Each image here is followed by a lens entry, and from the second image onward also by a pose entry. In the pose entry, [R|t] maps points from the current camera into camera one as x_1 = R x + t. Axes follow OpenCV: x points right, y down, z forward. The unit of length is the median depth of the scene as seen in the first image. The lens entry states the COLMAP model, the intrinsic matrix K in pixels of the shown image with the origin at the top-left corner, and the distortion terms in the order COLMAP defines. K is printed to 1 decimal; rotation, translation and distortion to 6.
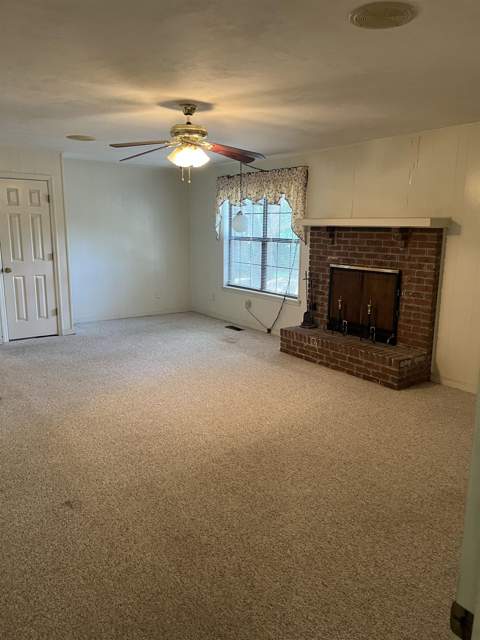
lens RADIAL K [[485.6, 0, 239.0], [0, 485.6, 322.1], [0, 0, 1]] dist [0.022336, -0.020608]
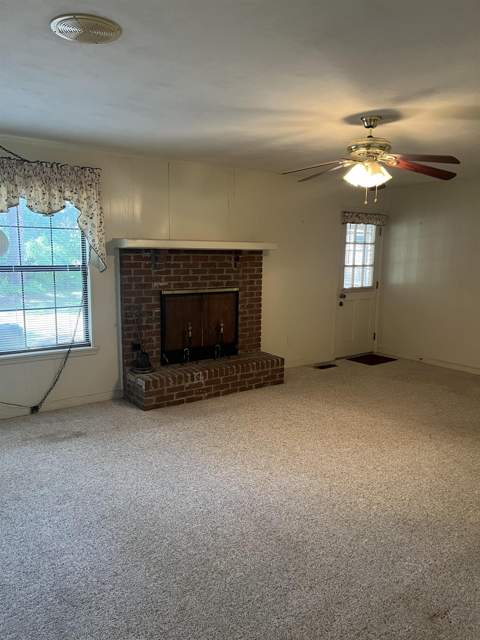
lens RADIAL K [[485.6, 0, 243.6], [0, 485.6, 322.0], [0, 0, 1]] dist [0.022336, -0.020608]
pose [[-0.029032, -0.156492, 0.987253, -0.711624], [0.181879, 0.970354, 0.159162, -0.184430], [-0.982892, 0.184181, 0.000291, 0.895018]]
